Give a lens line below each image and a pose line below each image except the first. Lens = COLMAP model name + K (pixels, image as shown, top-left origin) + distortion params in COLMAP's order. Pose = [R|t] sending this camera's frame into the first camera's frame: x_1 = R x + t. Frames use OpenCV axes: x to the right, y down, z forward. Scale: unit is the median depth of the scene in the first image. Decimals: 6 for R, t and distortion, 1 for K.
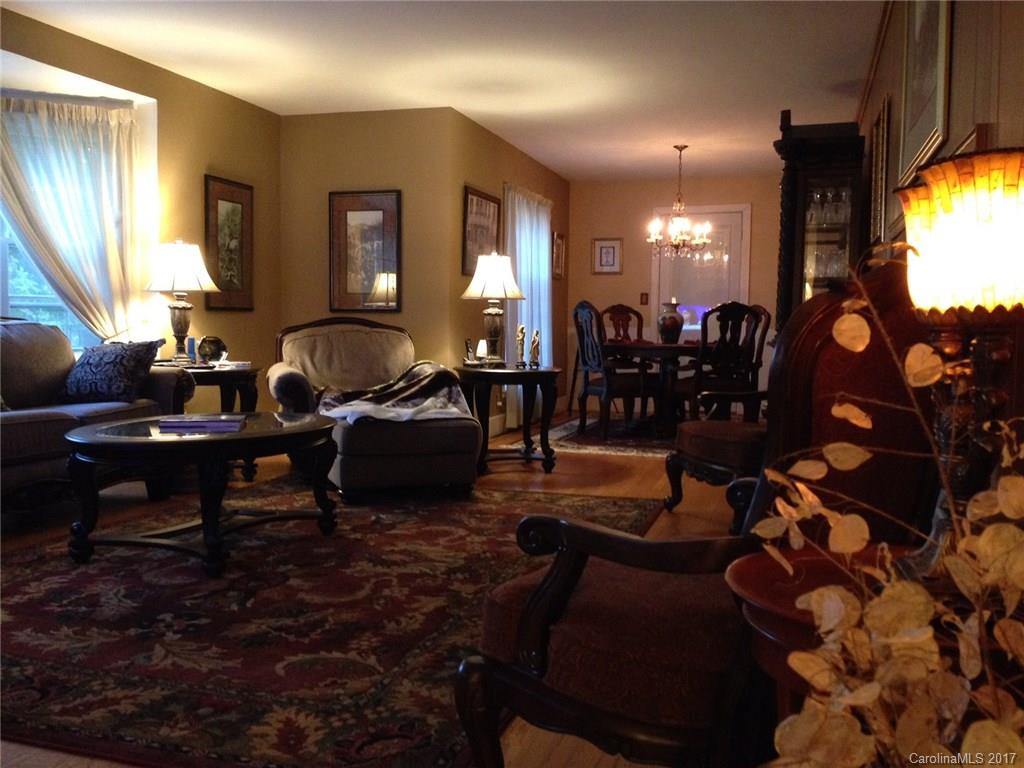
lens RADIAL K [[955.7, 0, 509.9], [0, 955.7, 384.7], [0, 0, 1]] dist [0.062680, 0.000000]
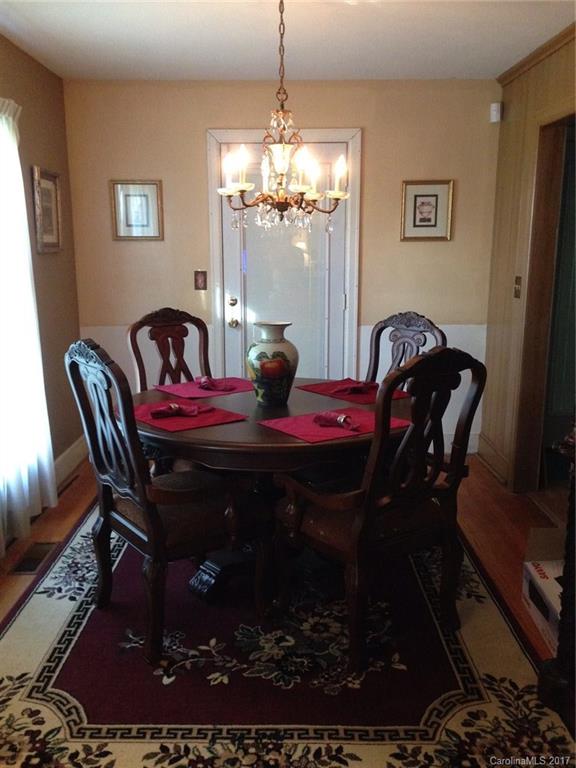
lens RADIAL K [[716.8, 0, 291.3], [0, 716.8, 385.5], [0, 0, 1]] dist [0.062680, 0.000000]
pose [[0.954290, -0.066002, 0.291503, 0.060559], [0.026652, 0.990219, 0.136954, -0.094609], [-0.297691, -0.122925, 0.946715, 0.584962]]
